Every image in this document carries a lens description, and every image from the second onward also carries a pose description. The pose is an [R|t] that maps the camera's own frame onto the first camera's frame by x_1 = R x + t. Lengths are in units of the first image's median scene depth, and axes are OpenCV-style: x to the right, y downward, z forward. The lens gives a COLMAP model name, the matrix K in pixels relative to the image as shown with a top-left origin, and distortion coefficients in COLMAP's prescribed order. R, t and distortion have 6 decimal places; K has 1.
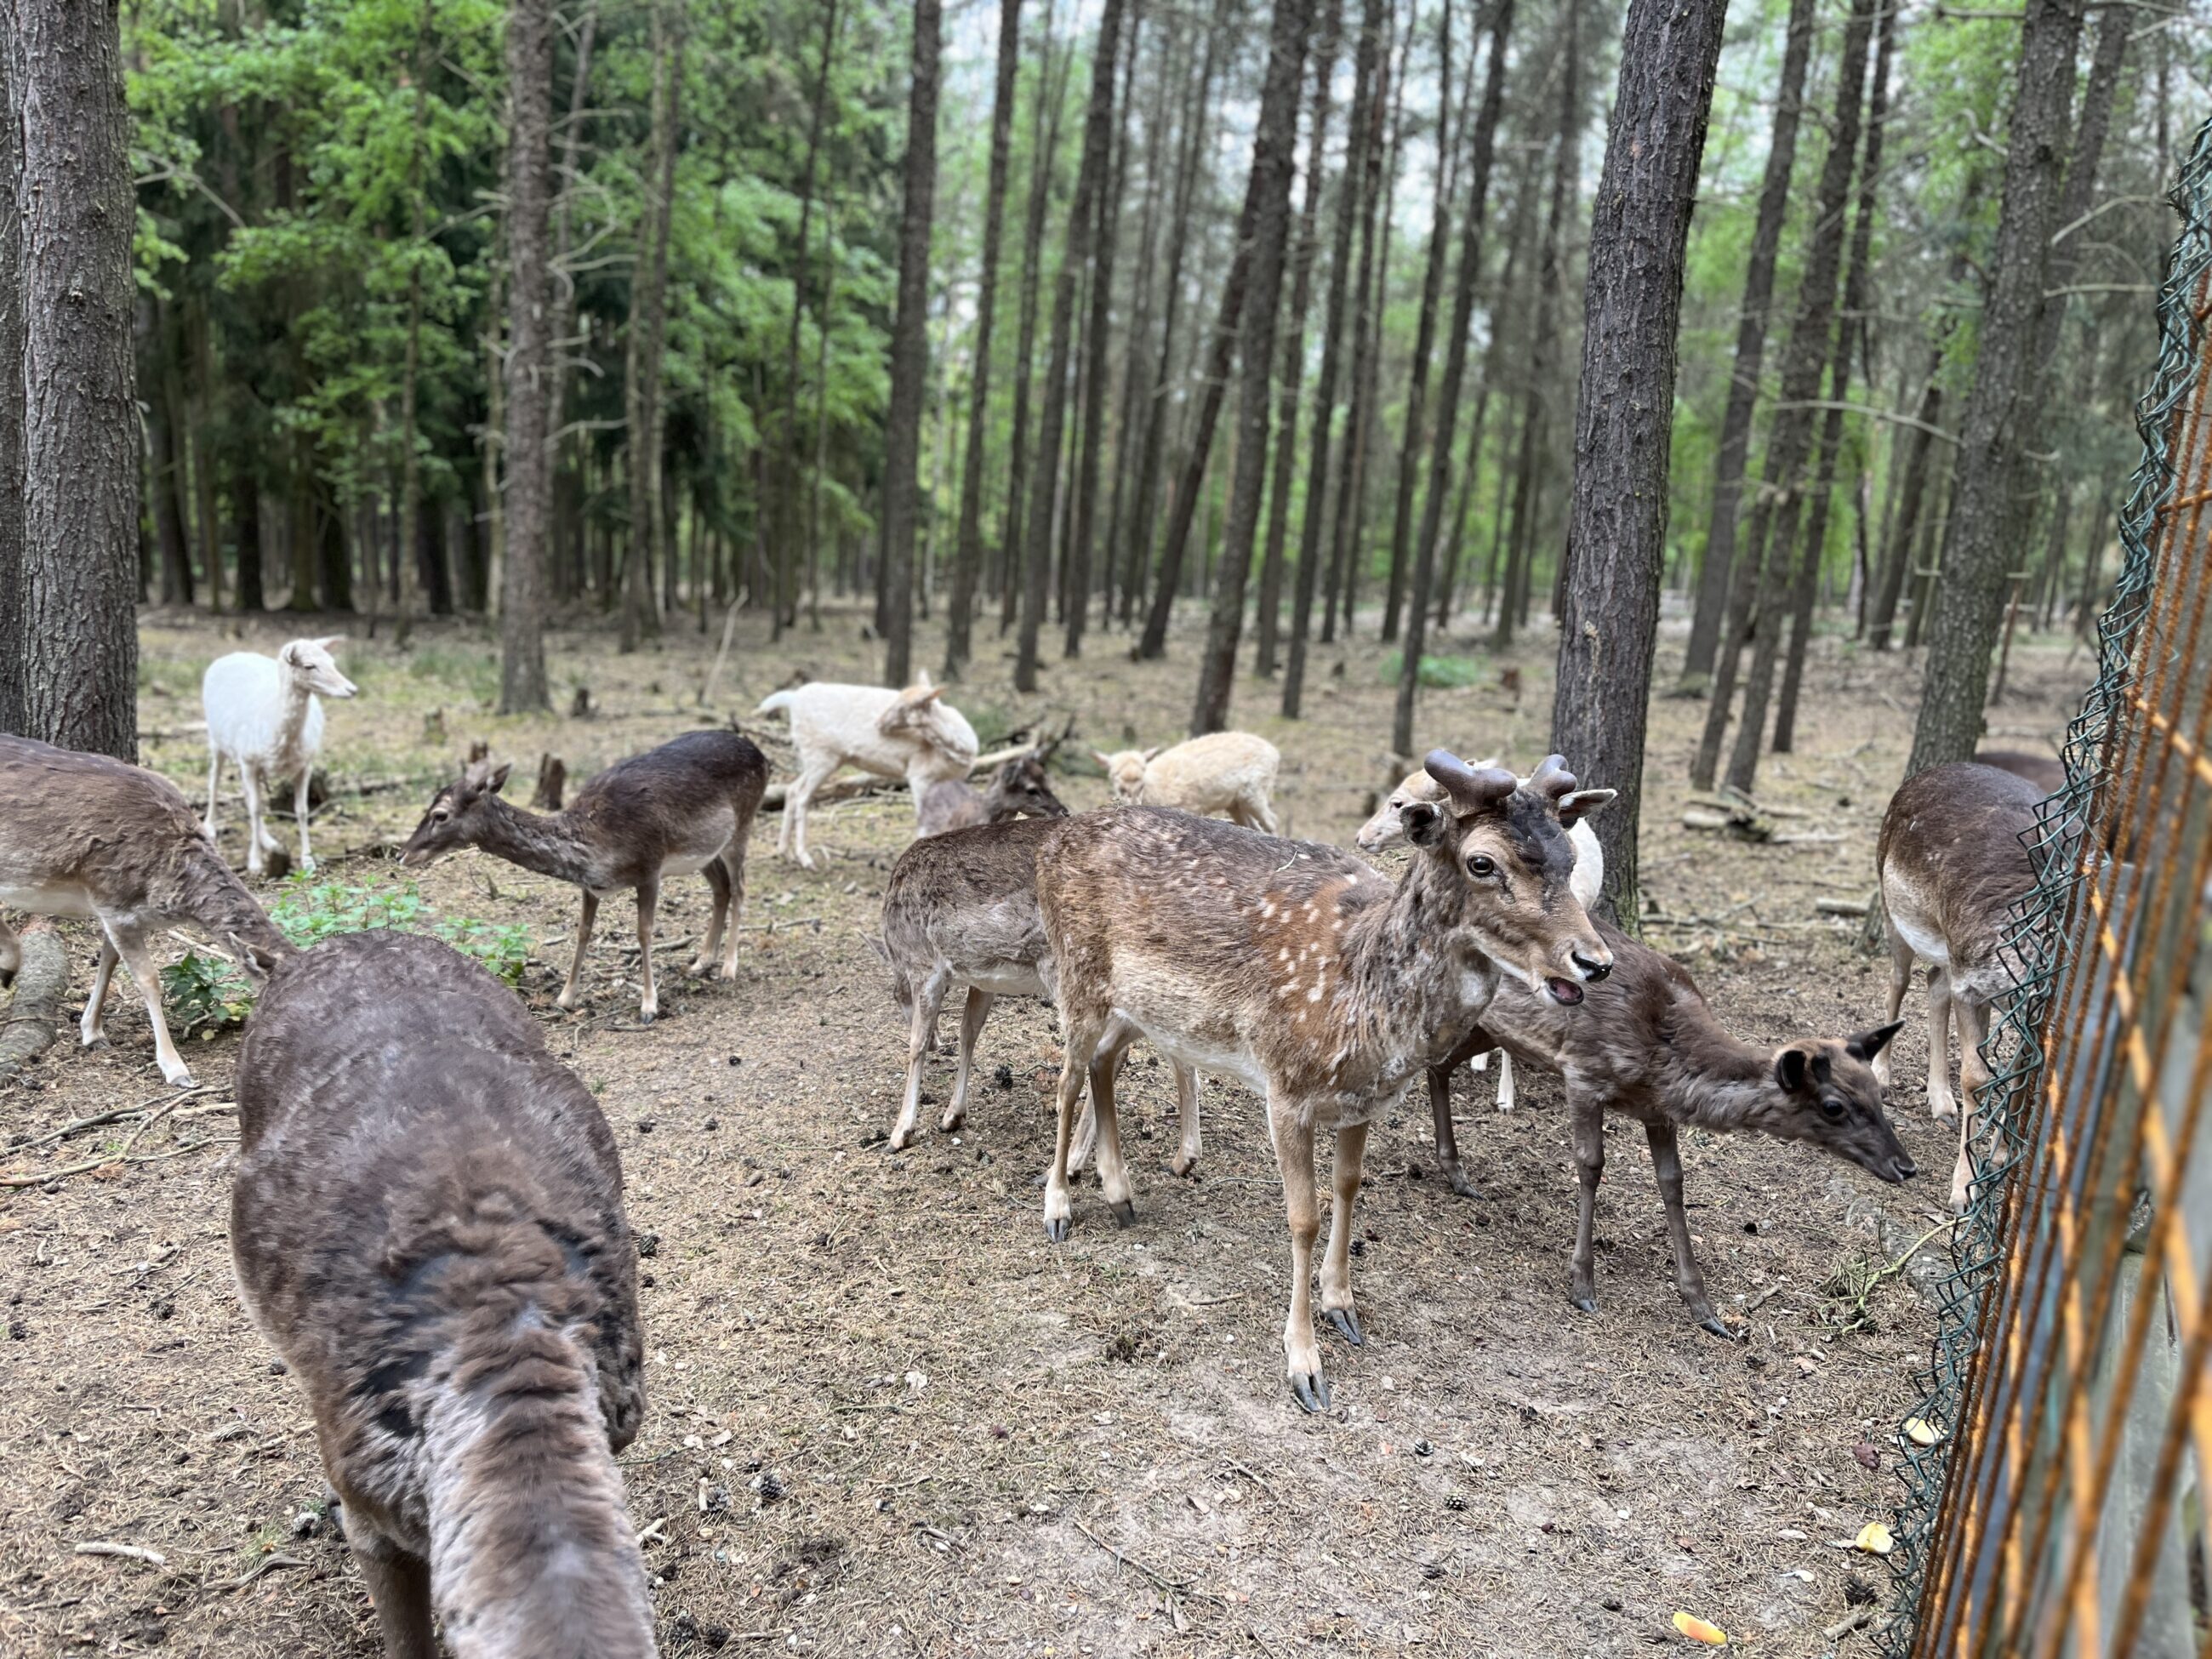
lens RADIAL K [[1693.1, 0, 1118.8], [0, 1693.1, 814.8], [0, 0, 1]] dist [0.081170, -0.106560]
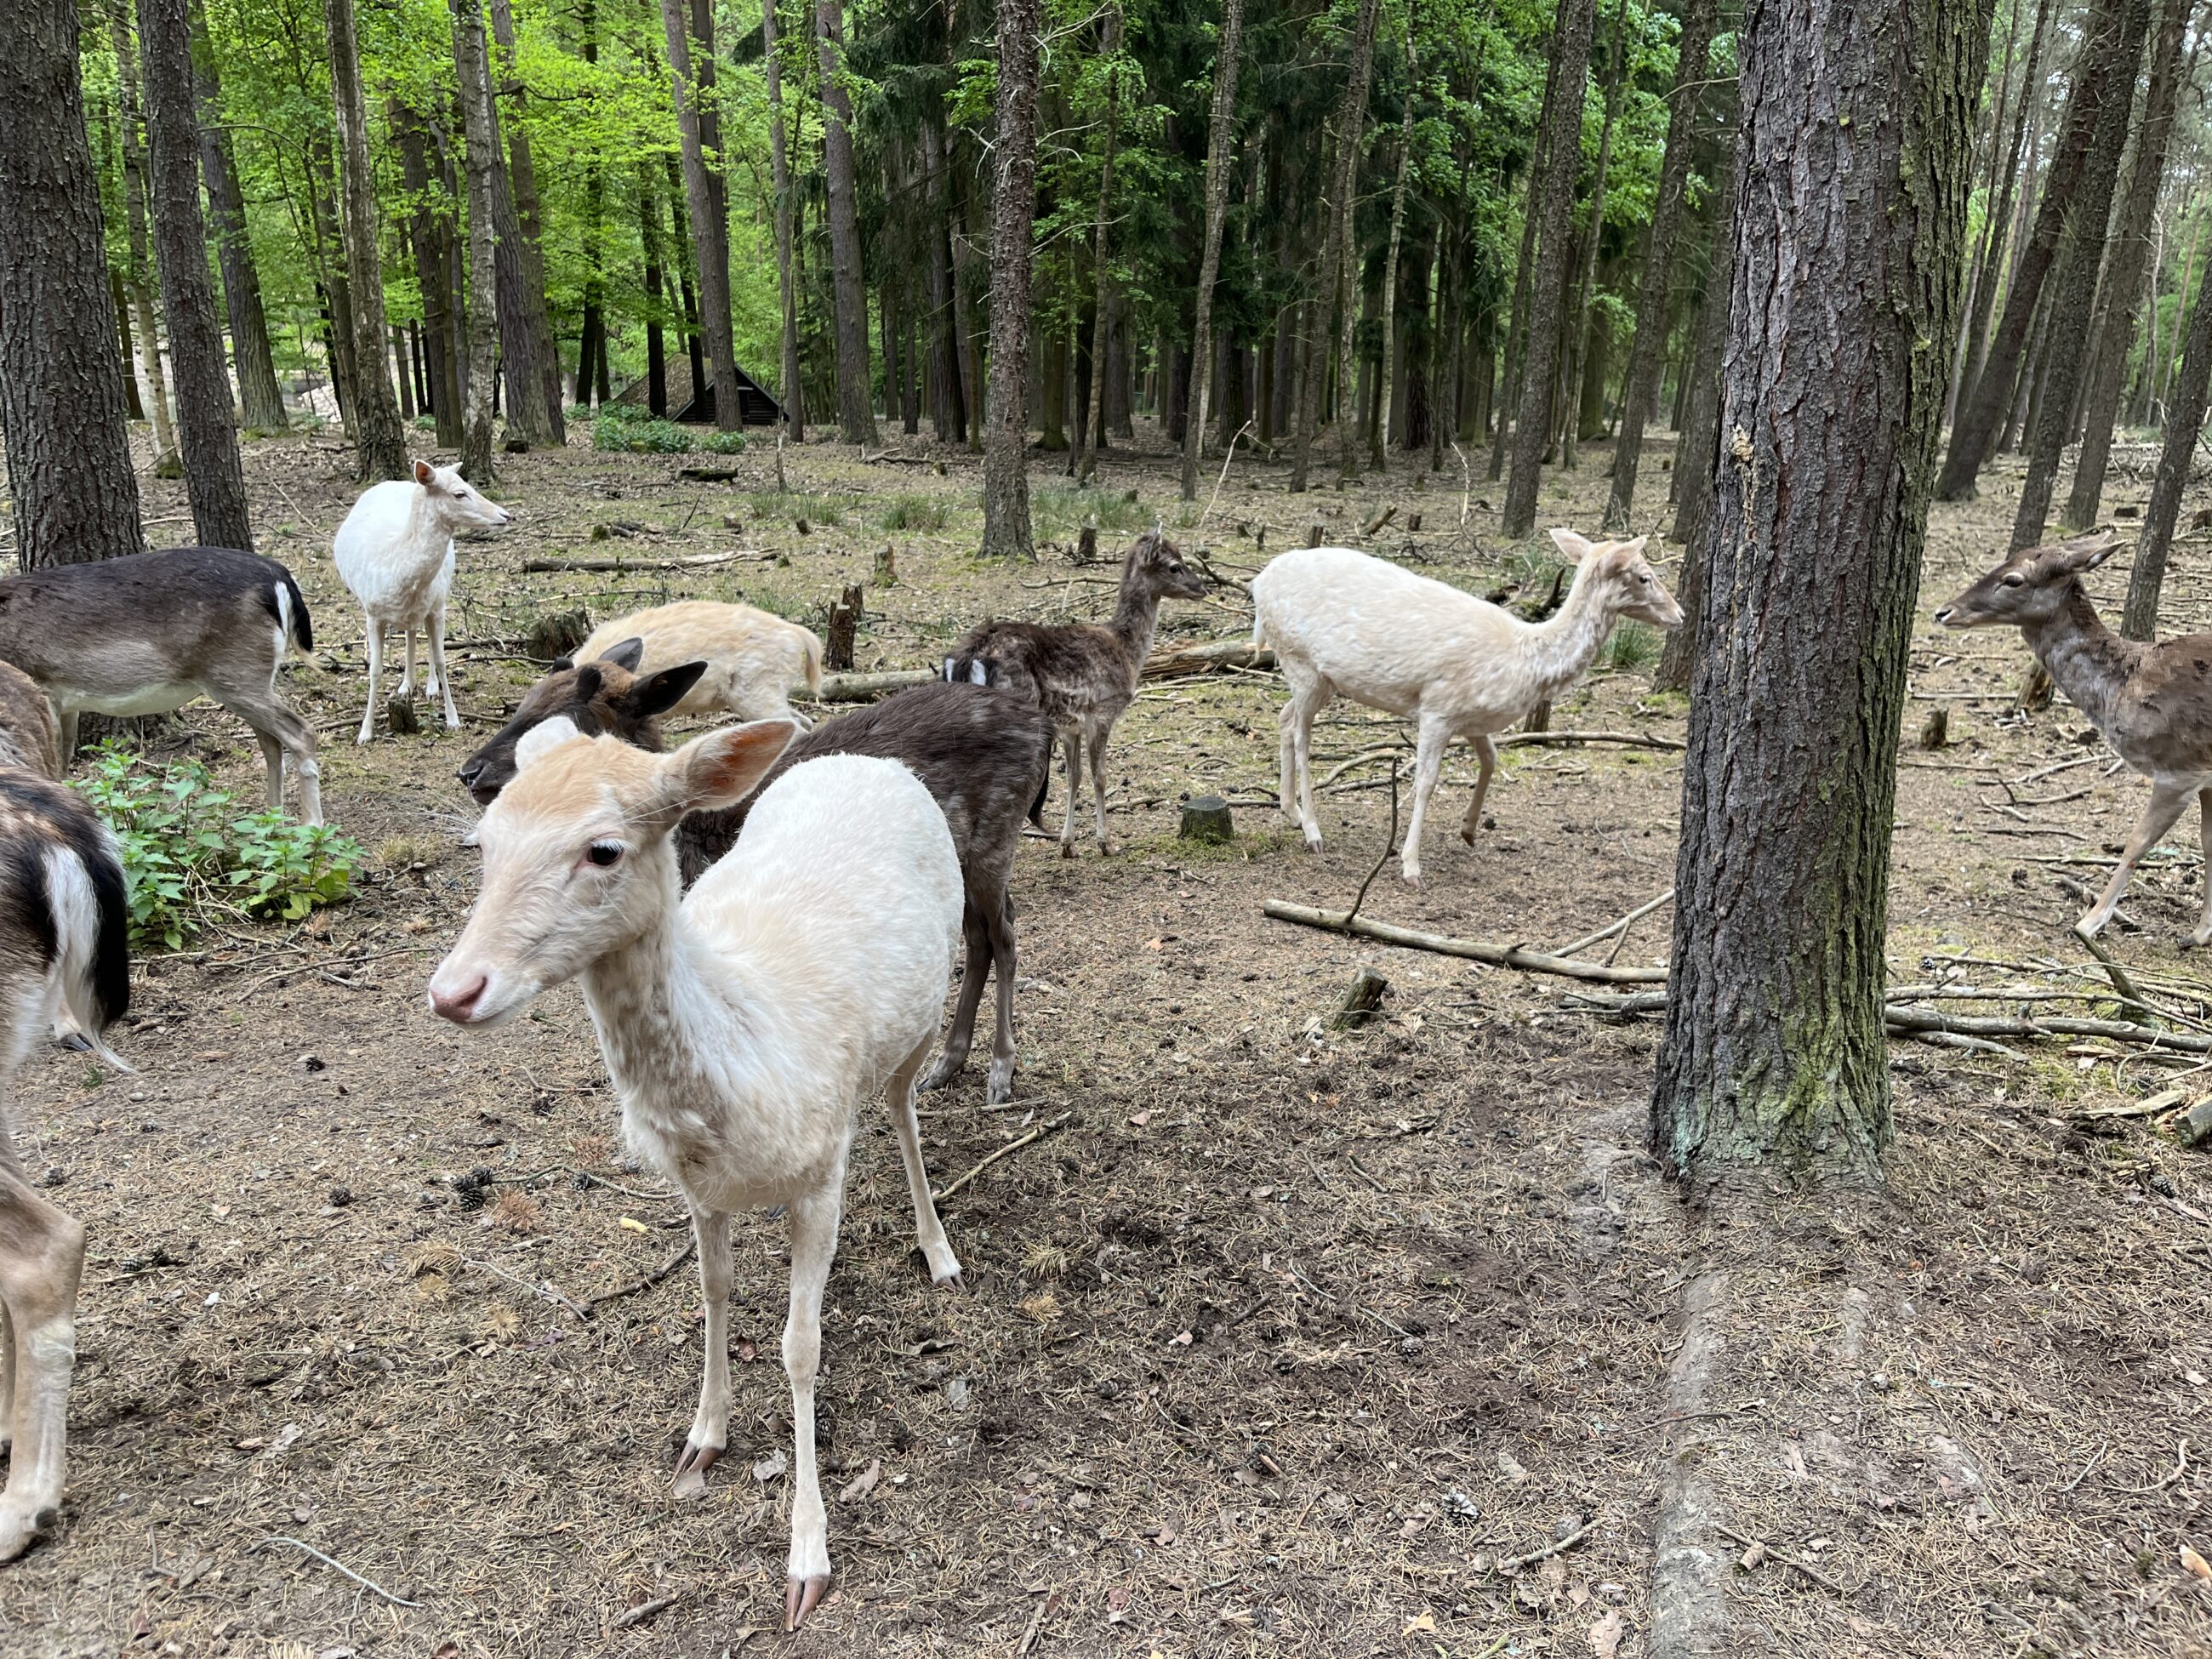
lens RADIAL K [[1693.1, 0, 1095.3], [0, 1693.1, 835.0], [0, 0, 1]] dist [0.081170, -0.106560]
pose [[0.872540, 0.105977, -0.476909, 0.111088], [-0.056381, 0.991510, 0.117175, -0.014918], [0.485278, -0.075351, 0.871107, 0.156857]]
